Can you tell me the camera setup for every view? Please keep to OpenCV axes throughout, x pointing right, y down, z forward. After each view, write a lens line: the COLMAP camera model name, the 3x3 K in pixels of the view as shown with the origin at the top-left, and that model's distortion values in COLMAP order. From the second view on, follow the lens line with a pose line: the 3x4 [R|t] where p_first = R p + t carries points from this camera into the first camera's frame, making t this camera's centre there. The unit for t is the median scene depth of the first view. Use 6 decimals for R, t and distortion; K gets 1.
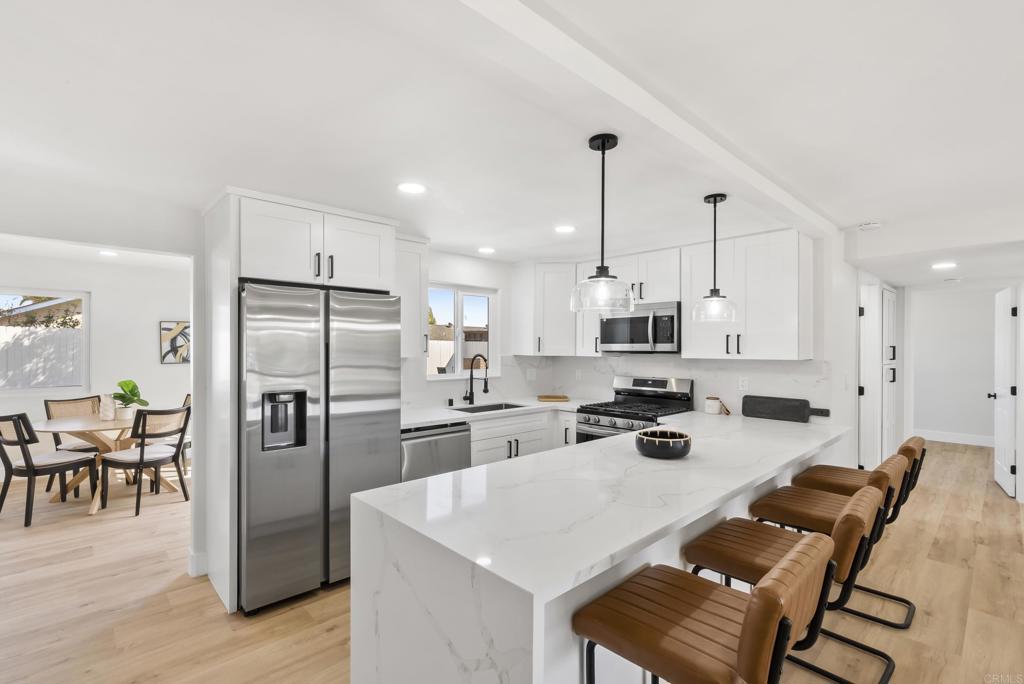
lens RADIAL K [[464.2, 0, 511.4], [0, 464.2, 346.7], [0, 0, 1]] dist [-0.004750, 0.000519]
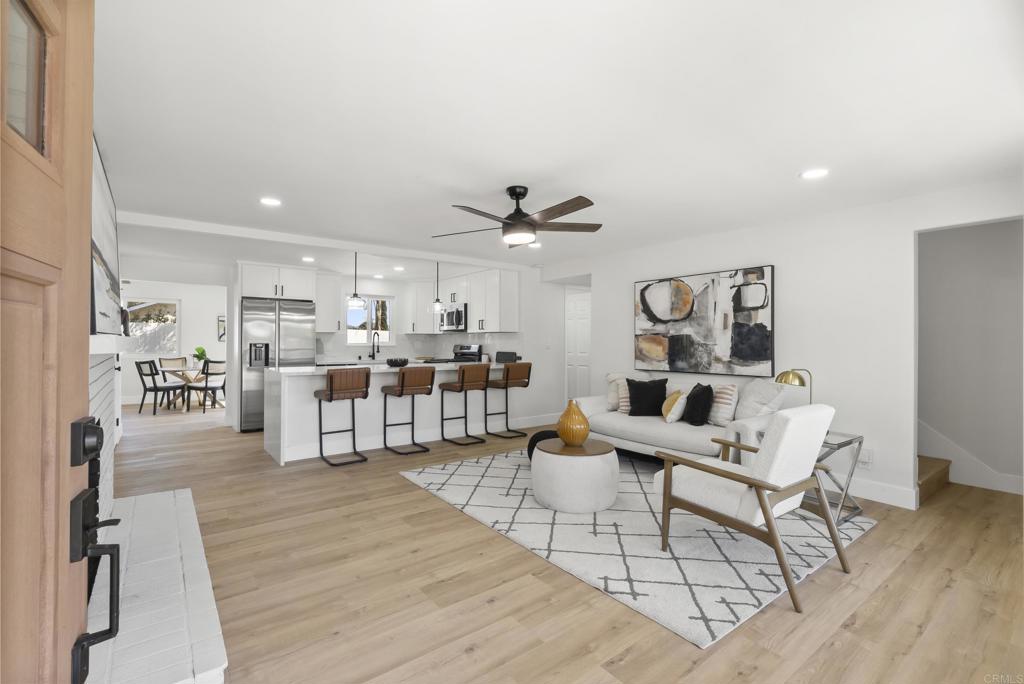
lens RADIAL K [[464.2, 0, 513.4], [0, 464.2, 337.9], [0, 0, 1]] dist [-0.004750, 0.000519]
pose [[0.994977, -0.002098, -0.100078, 0.842921], [0.000946, 0.999933, -0.011564, 0.077026], [0.100096, 0.011411, 0.994912, -1.005774]]
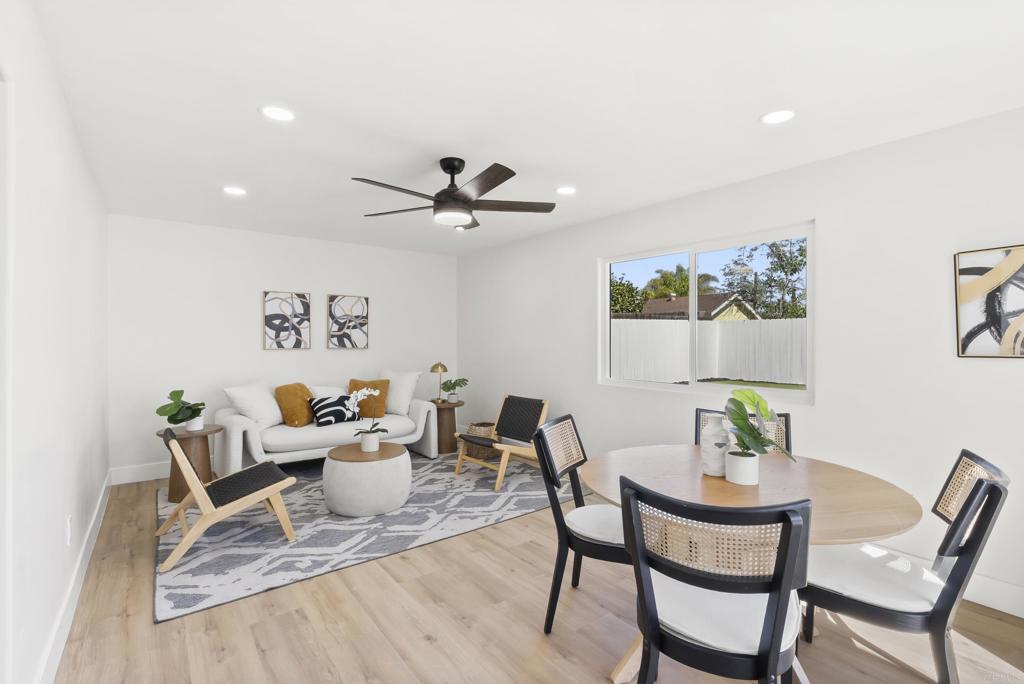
lens RADIAL K [[464.2, 0, 515.1], [0, 464.2, 342.7], [0, 0, 1]] dist [-0.004750, 0.000519]
pose [[-0.100765, -0.002532, -0.994907, -0.532625], [-0.003175, 0.999992, -0.002224, 0.044413], [0.994905, 0.002935, -0.100772, 1.114266]]
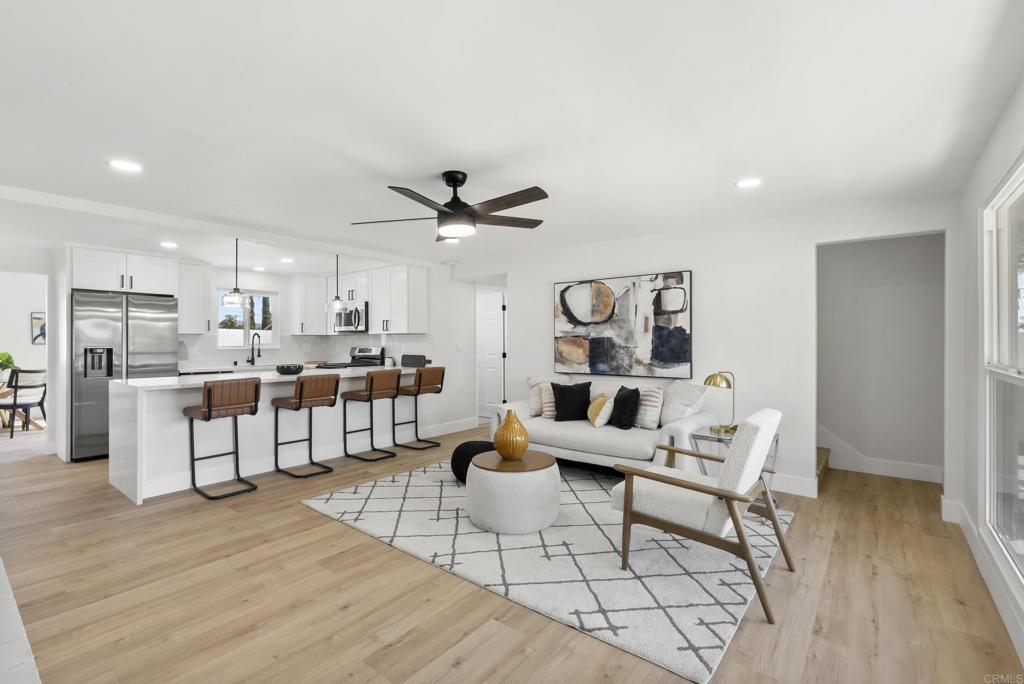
lens RADIAL K [[464.2, 0, 512.7], [0, 464.2, 339.0], [0, 0, 1]] dist [-0.004750, 0.000519]
pose [[0.989445, -0.004353, 0.144843, 0.730685], [0.005254, 0.999969, -0.005839, 0.063069], [-0.144813, 0.006539, 0.989437, -0.900966]]
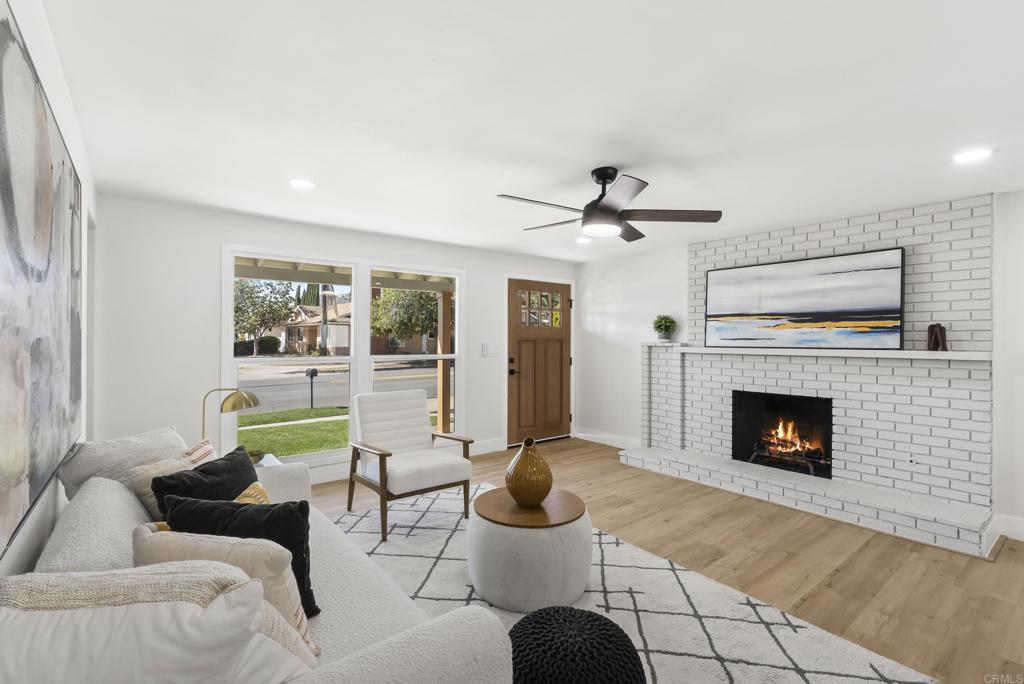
lens RADIAL K [[464.2, 0, 512.5], [0, 464.2, 342.5], [0, 0, 1]] dist [-0.004750, 0.000519]
pose [[-0.996373, -0.011013, 0.084379, 0.842819], [-0.010468, 0.999921, 0.006903, 0.049493], [-0.084449, 0.005994, -0.996410, 0.846563]]
